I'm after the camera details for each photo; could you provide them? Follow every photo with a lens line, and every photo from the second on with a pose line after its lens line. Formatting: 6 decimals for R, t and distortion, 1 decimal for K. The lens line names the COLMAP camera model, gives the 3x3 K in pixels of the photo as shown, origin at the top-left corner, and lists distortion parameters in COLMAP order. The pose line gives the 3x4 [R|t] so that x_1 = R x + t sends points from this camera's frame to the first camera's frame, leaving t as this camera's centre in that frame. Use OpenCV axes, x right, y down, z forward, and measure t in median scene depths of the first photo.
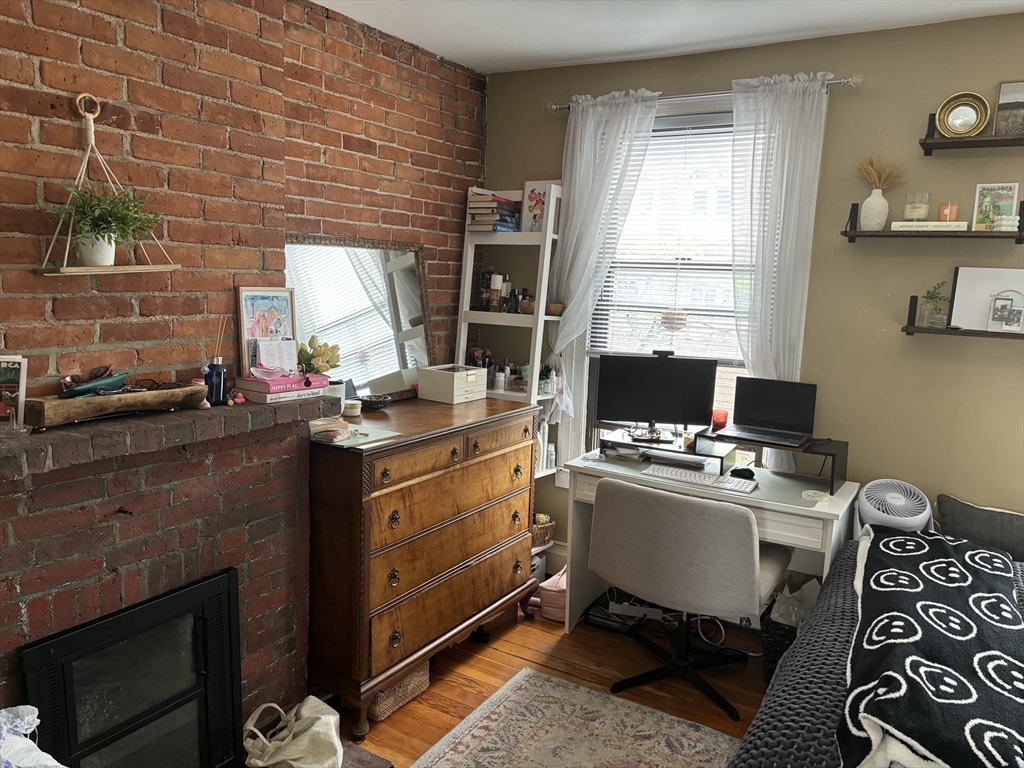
lens RADIAL K [[771.2, 0, 510.1], [0, 771.2, 384.2], [0, 0, 1]] dist [0.046769, -0.040805]
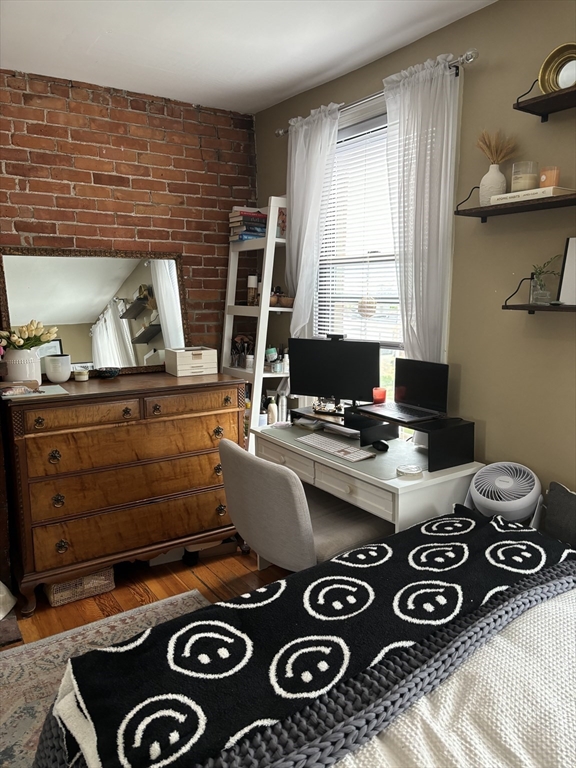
lens RADIAL K [[578.4, 0, 288.6], [0, 578.4, 385.0], [0, 0, 1]] dist [0.046769, -0.040805]
pose [[0.910807, 0.032294, -0.411567, 0.503277], [-0.027857, 0.999471, 0.016776, 0.019131], [0.411891, -0.003815, 0.911225, 0.206866]]
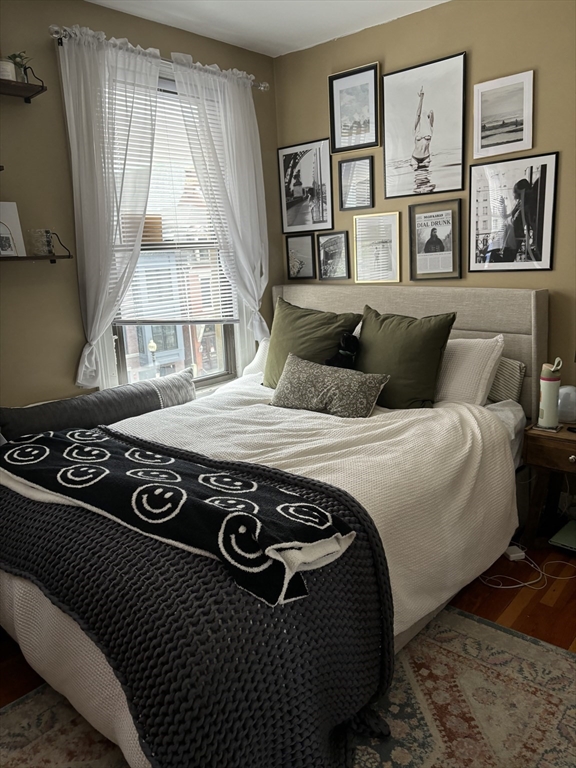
lens RADIAL K [[578.4, 0, 288.0], [0, 578.4, 384.2], [0, 0, 1]] dist [0.046769, -0.040805]
pose [[0.163156, -0.266484, 0.949930, -0.151494], [0.193747, 0.952738, 0.233994, -0.005528], [-0.967389, 0.145868, 0.207075, 0.374748]]
